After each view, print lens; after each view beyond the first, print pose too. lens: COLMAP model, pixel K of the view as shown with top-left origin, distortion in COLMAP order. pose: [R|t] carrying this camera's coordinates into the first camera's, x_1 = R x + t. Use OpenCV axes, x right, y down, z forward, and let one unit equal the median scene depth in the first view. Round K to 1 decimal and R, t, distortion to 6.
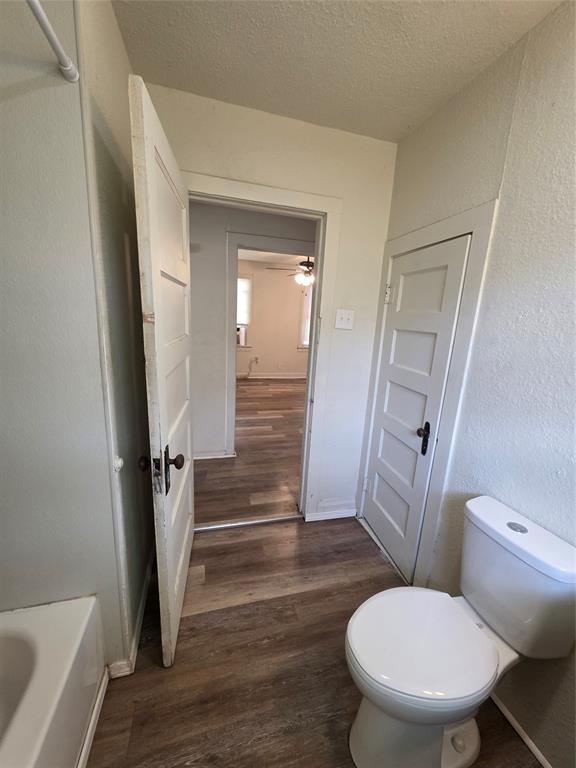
lens RADIAL K [[306.0, 0, 289.4], [0, 306.0, 383.6], [0, 0, 1]] dist [0.003655, 0.001029]
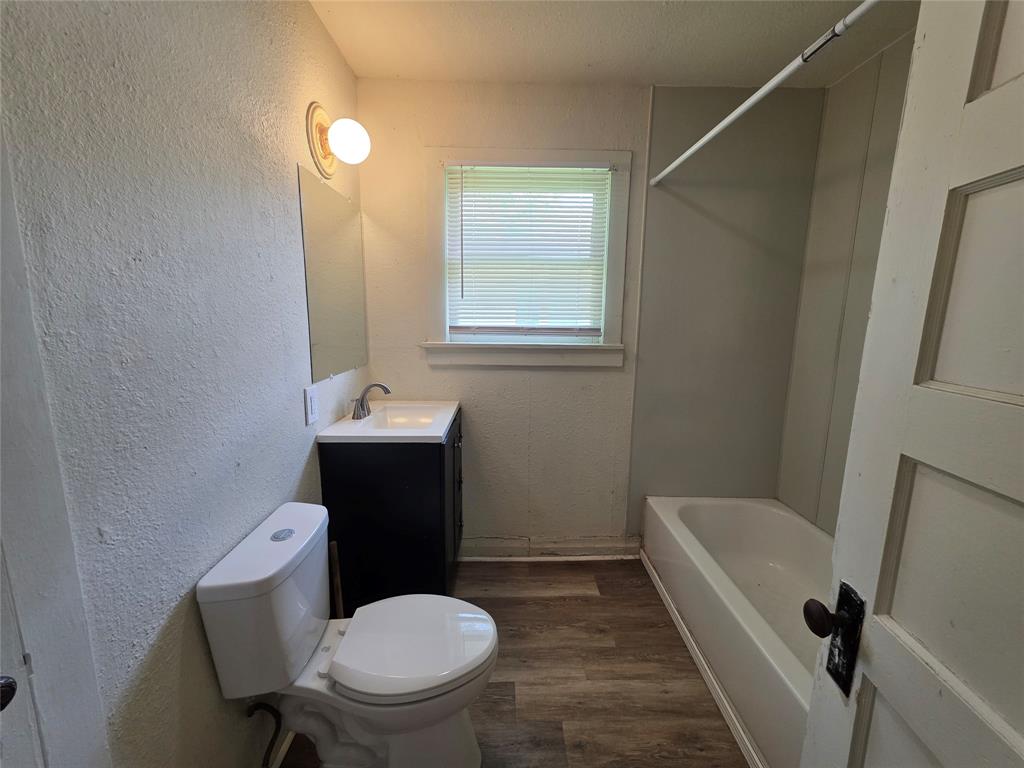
lens RADIAL K [[408.0, 0, 513.1], [0, 408.0, 380.1], [0, 0, 1]] dist [0.003655, 0.001029]
pose [[-0.968180, -0.104861, 0.227227, -0.057894], [-0.008610, 0.921398, 0.388525, -0.314656], [-0.250107, 0.374205, -0.892982, 1.575272]]
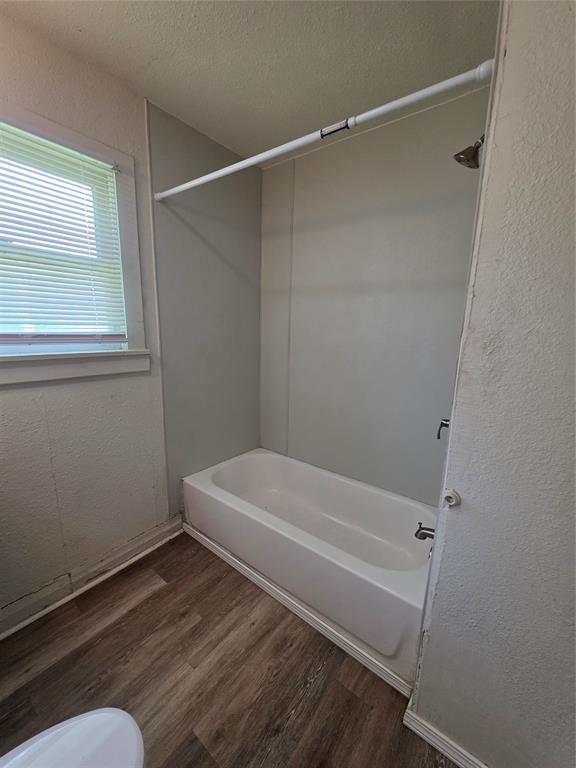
lens RADIAL K [[306.0, 0, 290.2], [0, 306.0, 386.4], [0, 0, 1]] dist [0.003655, 0.001029]
pose [[-0.789316, 0.042947, -0.612483, 0.287408], [-0.206551, 0.920836, 0.330754, -0.205039], [0.578201, 0.387578, -0.717960, 1.234489]]
